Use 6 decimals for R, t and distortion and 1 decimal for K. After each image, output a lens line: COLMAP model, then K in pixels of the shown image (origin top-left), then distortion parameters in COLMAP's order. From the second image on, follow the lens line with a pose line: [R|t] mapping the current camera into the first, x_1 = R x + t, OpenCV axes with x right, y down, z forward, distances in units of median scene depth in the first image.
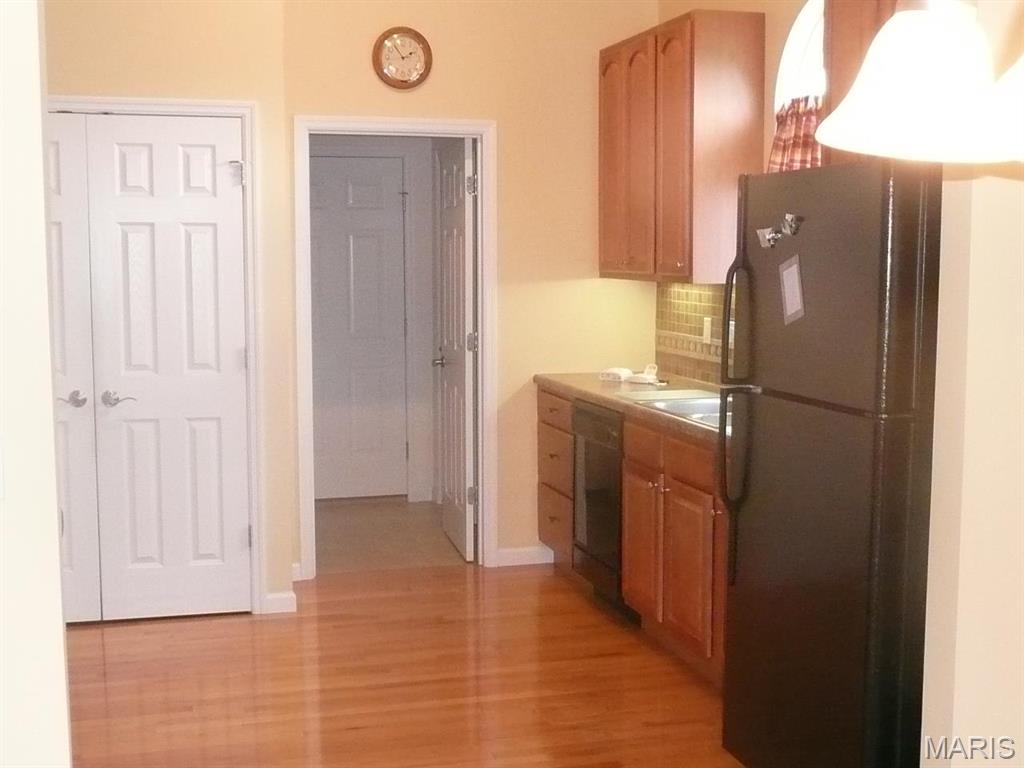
lens RADIAL K [[1362.8, 0, 511.0], [0, 1362.8, 385.4], [0, 0, 1]] dist [-0.019411, 0.000000]
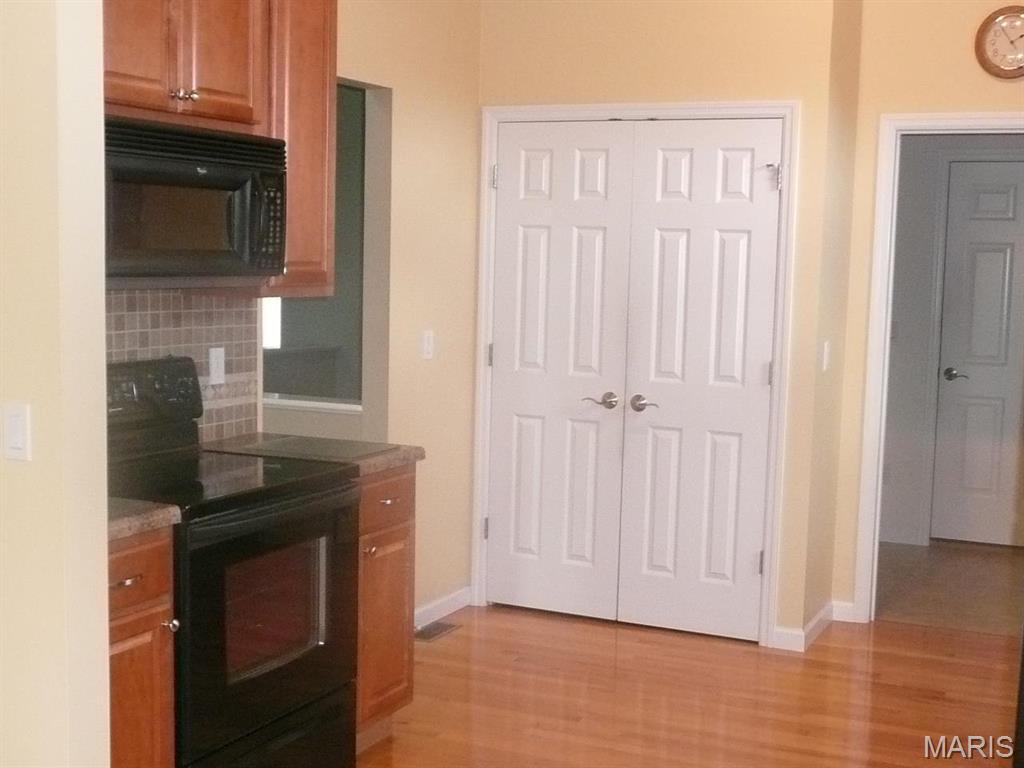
lens RADIAL K [[1362.8, 0, 512.3], [0, 1362.8, 383.7], [0, 0, 1]] dist [-0.019411, 0.000000]
pose [[0.770043, 0.082064, -0.632693, 0.266952], [-0.087949, 0.995879, 0.022130, -0.018431], [0.631902, 0.038603, 0.774087, 0.159846]]
